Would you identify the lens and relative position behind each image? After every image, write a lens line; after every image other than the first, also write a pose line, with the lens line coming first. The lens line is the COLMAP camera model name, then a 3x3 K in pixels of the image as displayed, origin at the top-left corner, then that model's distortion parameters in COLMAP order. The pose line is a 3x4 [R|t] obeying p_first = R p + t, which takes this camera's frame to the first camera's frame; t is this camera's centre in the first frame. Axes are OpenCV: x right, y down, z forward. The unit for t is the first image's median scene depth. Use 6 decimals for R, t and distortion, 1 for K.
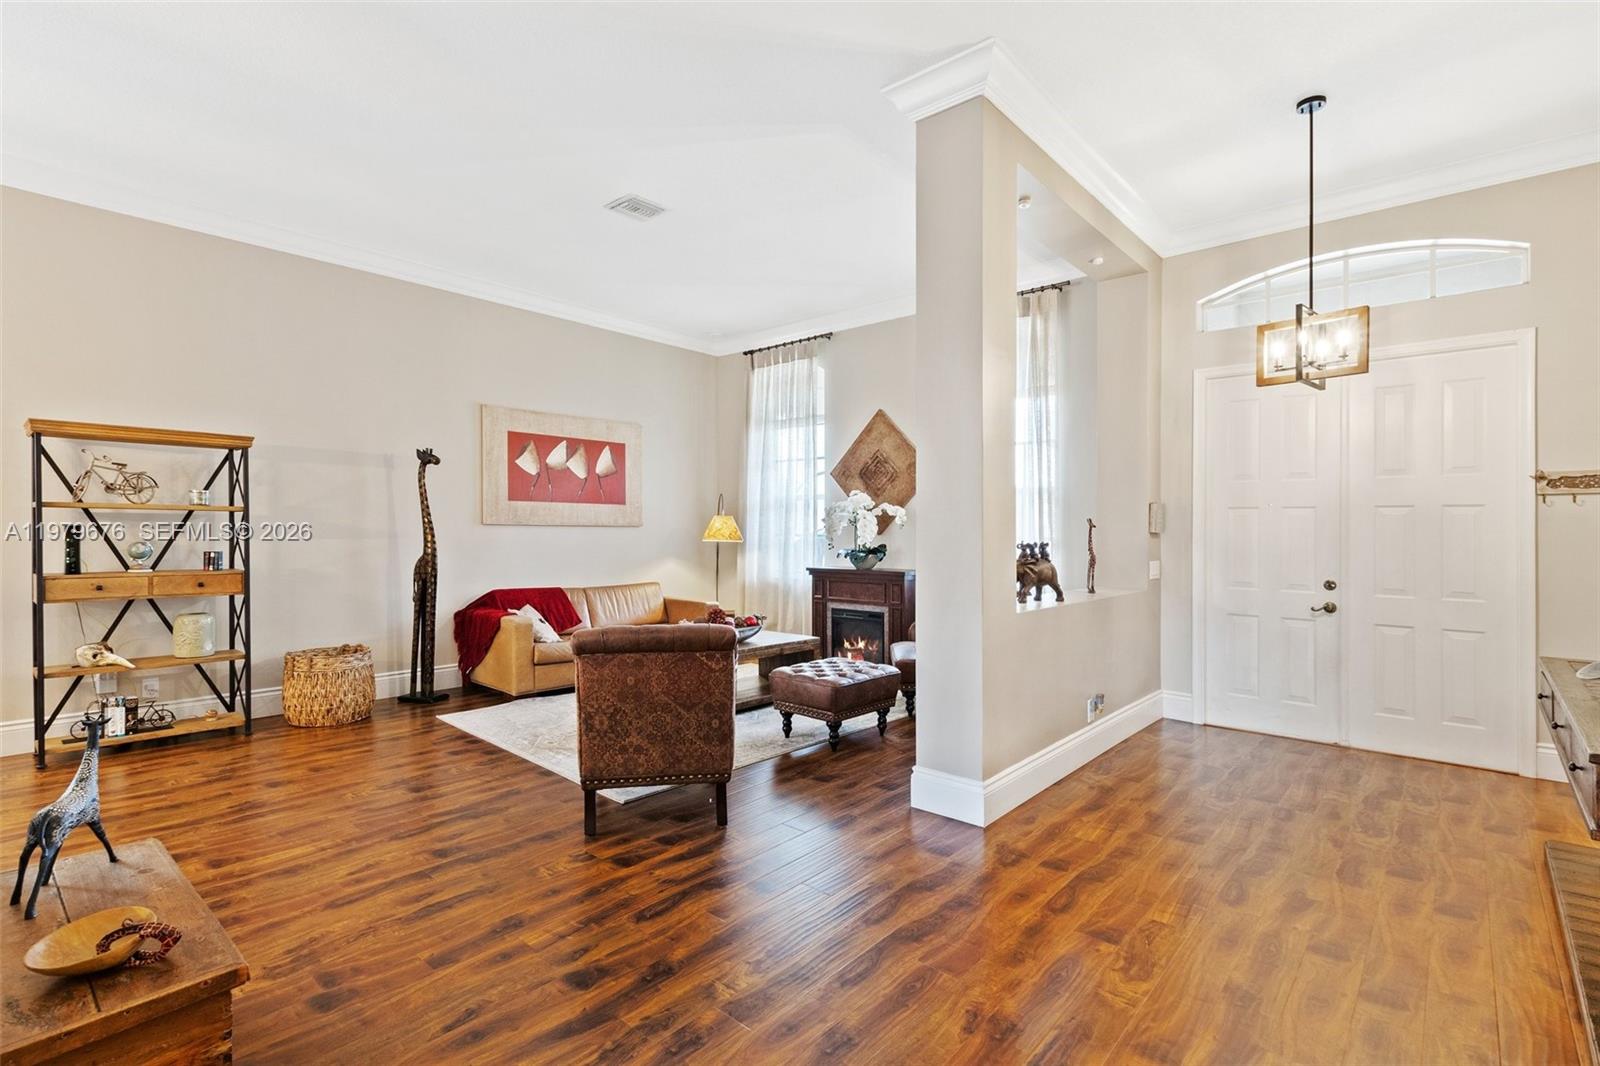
lens RADIAL K [[751.5, 0, 834.7], [0, 751.5, 526.2], [0, 0, 1]] dist [0.010243, 0.000095]
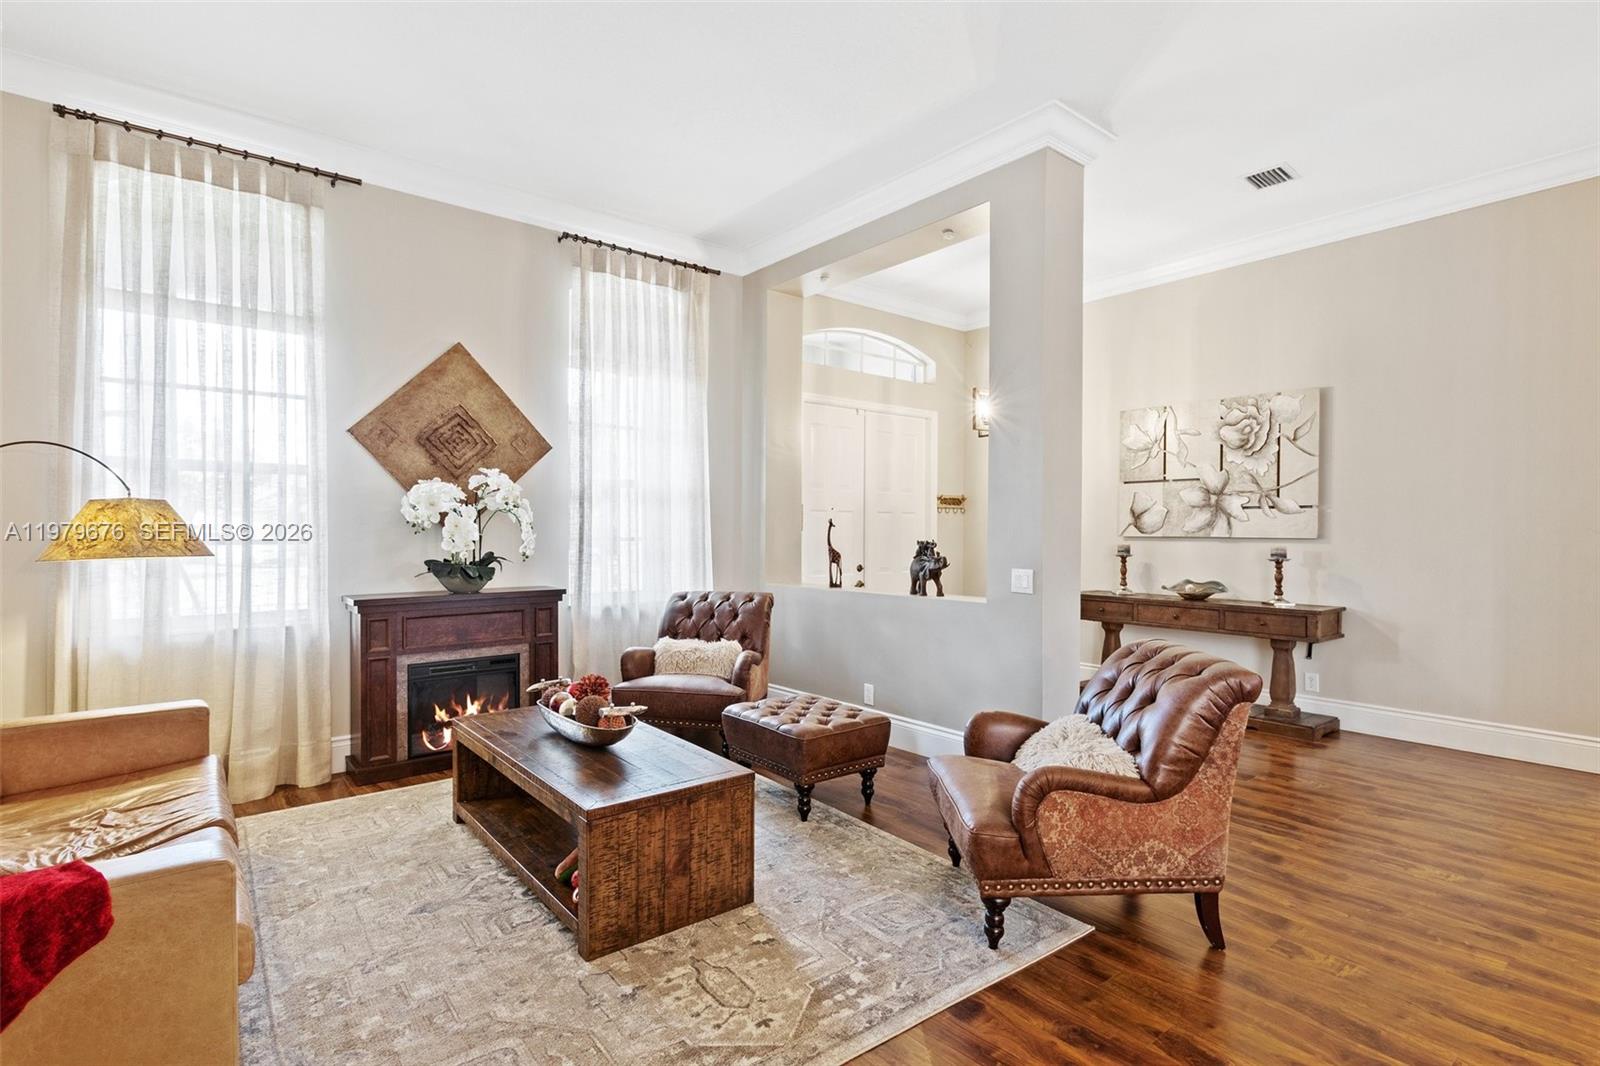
lens RADIAL K [[776.8, 0, 792.0], [0, 776.8, 532.4], [0, 0, 1]] dist [-0.001254, -0.000303]
pose [[0.193881, -0.010768, 0.980966, -0.544367], [-0.005990, 0.999908, 0.012160, -0.002970], [-0.981007, -0.008233, 0.193799, 0.599593]]
